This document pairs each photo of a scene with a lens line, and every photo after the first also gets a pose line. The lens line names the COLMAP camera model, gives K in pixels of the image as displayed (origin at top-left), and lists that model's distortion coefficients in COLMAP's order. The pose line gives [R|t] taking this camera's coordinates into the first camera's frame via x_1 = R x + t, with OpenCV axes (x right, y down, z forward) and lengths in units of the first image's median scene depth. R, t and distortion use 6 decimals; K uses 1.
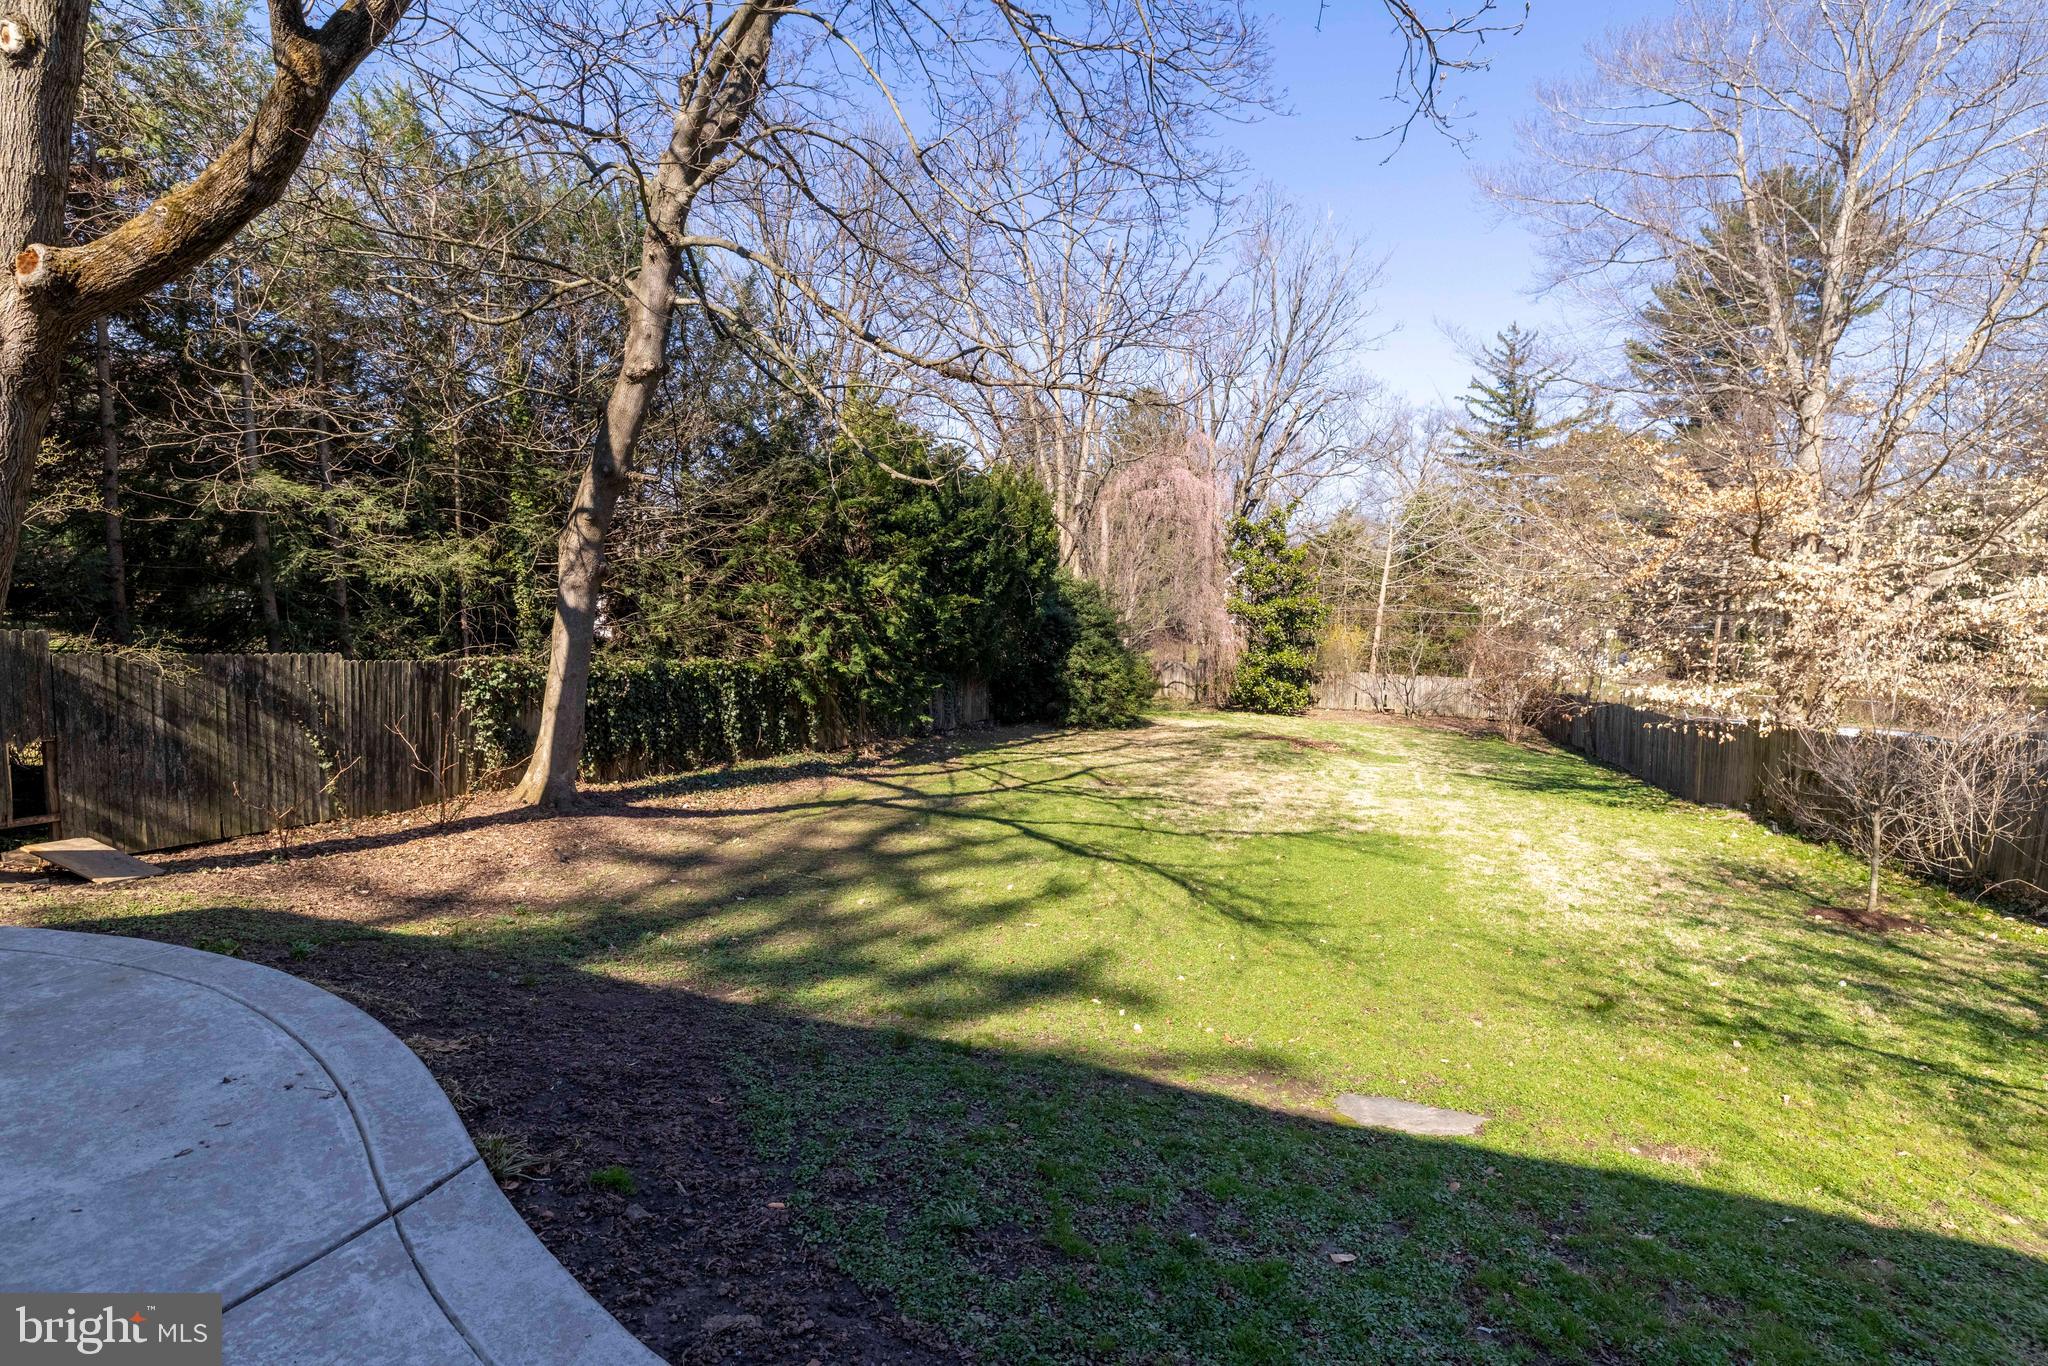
lens RADIAL K [[986.9, 0, 1017.7], [0, 986.9, 677.1], [0, 0, 1]] dist [0.004173, 0.001085]
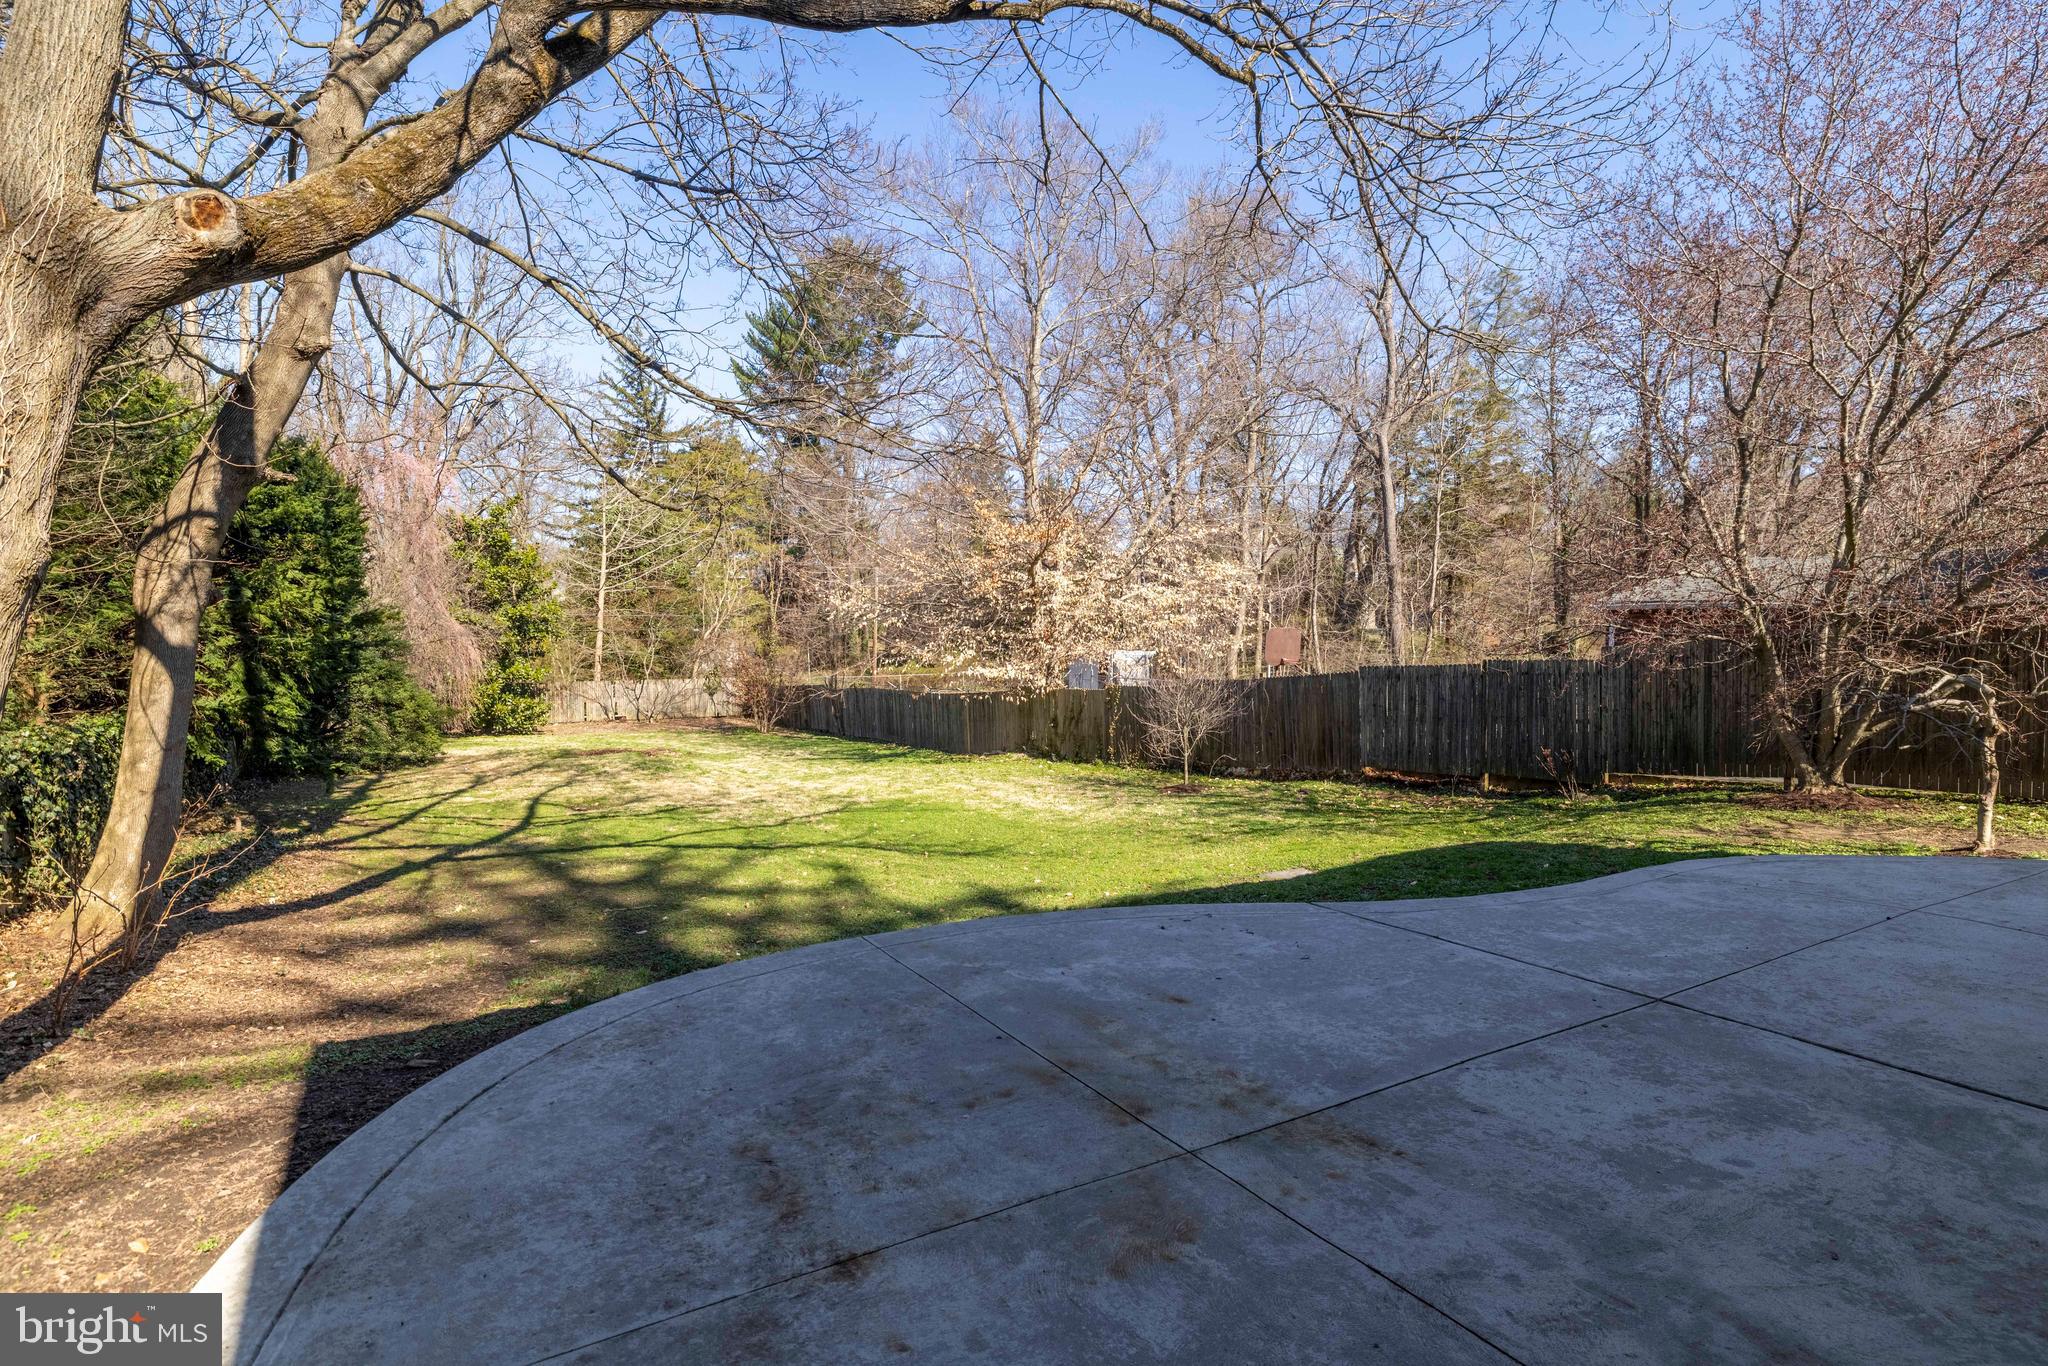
lens RADIAL K [[1079.8, 0, 1050.7], [0, 1079.8, 678.9], [0, 0, 1]] dist [0.000849, 0.000642]
pose [[0.624566, -0.077495, 0.777118, -0.193506], [0.081110, 0.996120, 0.034146, -0.006723], [-0.776749, 0.041705, 0.628428, 0.005891]]
